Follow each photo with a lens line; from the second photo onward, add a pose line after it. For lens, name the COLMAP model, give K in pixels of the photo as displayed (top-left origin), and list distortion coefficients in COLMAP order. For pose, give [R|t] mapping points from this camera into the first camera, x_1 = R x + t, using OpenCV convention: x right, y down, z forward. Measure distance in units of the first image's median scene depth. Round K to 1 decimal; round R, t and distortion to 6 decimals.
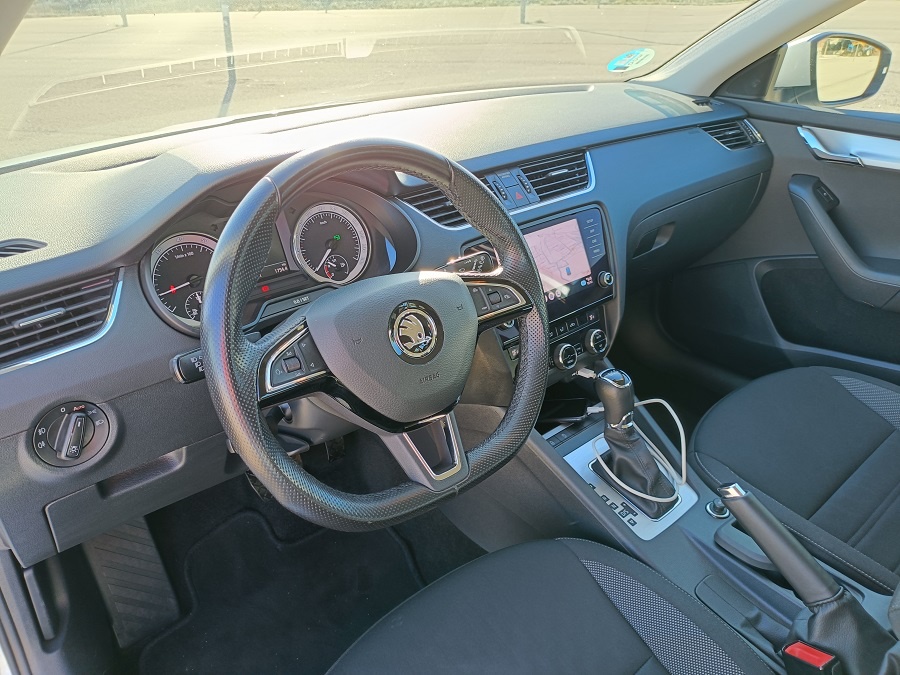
lens RADIAL K [[645.0, 0, 449.0], [0, 645.0, 332.2], [0, 0, 1]] dist [0.019619, -0.003780]
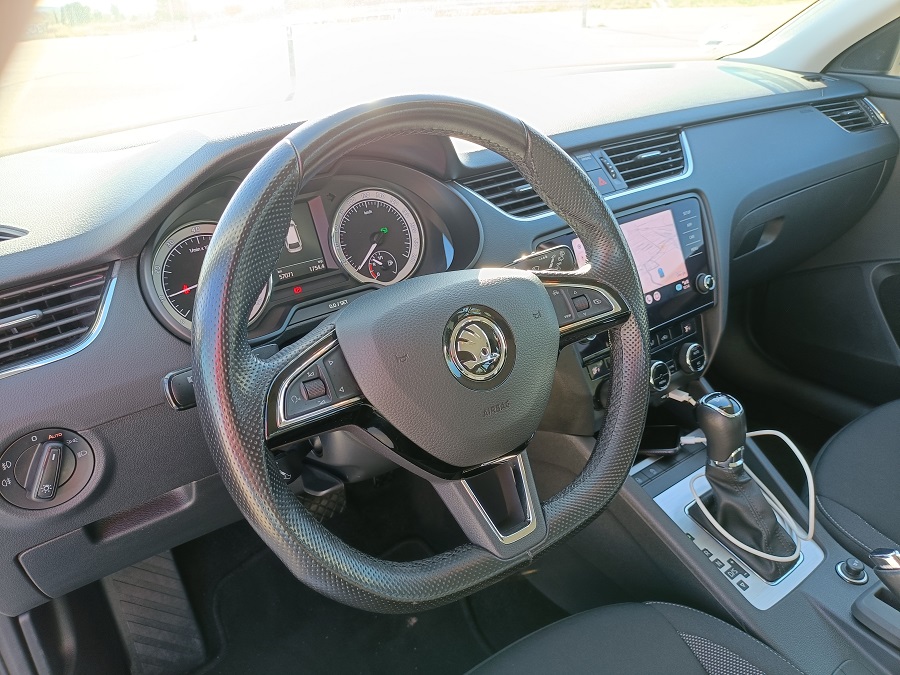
lens RADIAL K [[635.5, 0, 454.4], [0, 635.5, 339.3], [0, 0, 1]] dist [0.003789, 0.000156]
pose [[0.996944, 0.013930, -0.076861, -0.017252], [-0.013921, 0.999903, 0.000655, -0.006742], [0.076863, 0.000417, 0.997042, 0.188596]]
